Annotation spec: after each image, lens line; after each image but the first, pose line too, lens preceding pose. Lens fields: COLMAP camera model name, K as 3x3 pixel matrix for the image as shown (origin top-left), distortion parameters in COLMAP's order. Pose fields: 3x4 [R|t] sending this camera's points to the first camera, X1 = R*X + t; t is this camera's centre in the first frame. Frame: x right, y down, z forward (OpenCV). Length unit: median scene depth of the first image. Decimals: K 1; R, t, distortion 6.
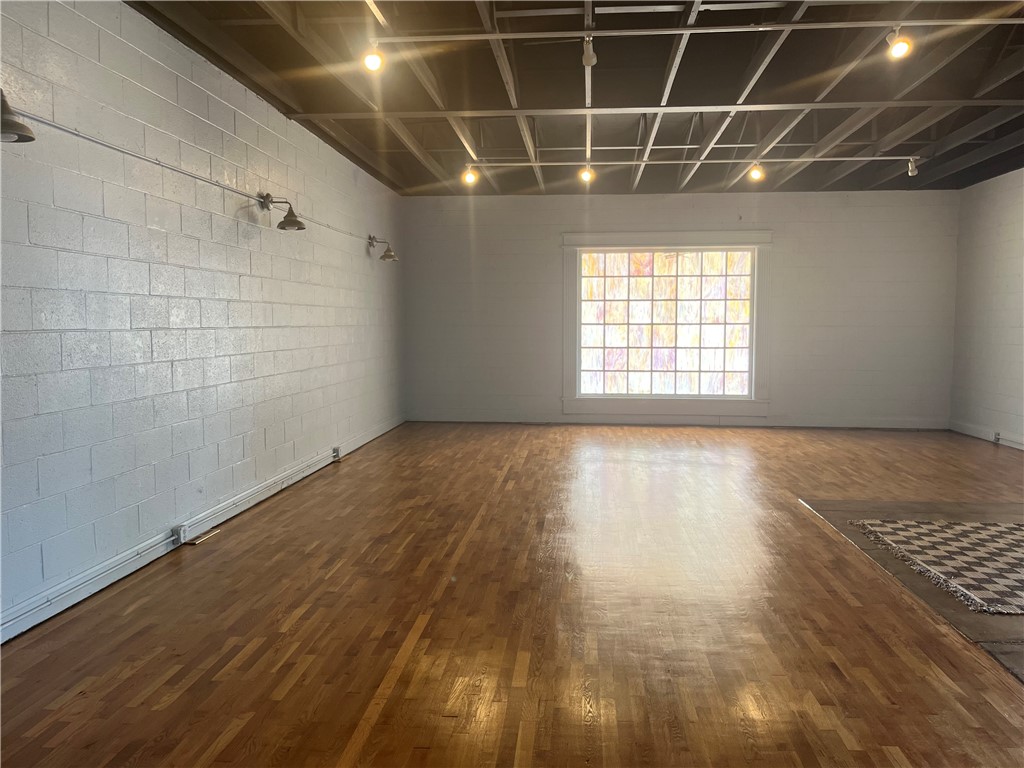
lens RADIAL K [[785.4, 0, 512.0], [0, 785.4, 384.0], [0, 0, 1]] dist [0.045691, -0.076545]
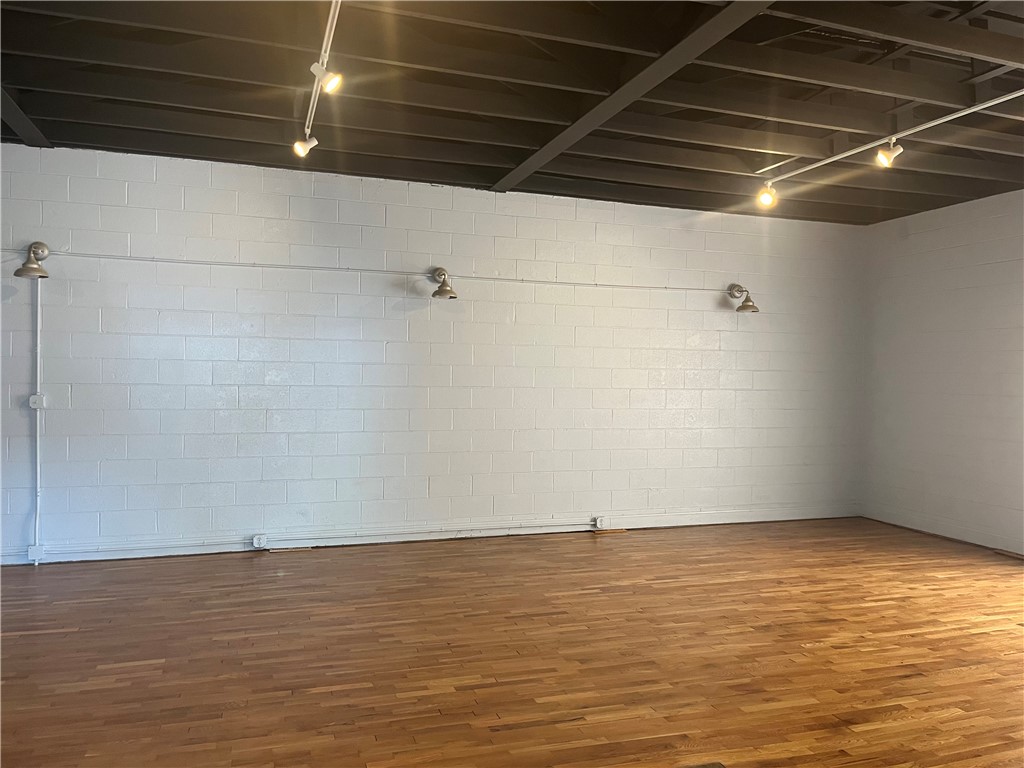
lens RADIAL K [[785.4, 0, 512.0], [0, 785.4, 384.0], [0, 0, 1]] dist [0.045691, -0.076545]
pose [[0.409038, 0.020649, -0.912284, 1.000413], [-0.086936, 0.996078, -0.016433, -0.090340], [0.908367, 0.086032, 0.409229, 0.868331]]
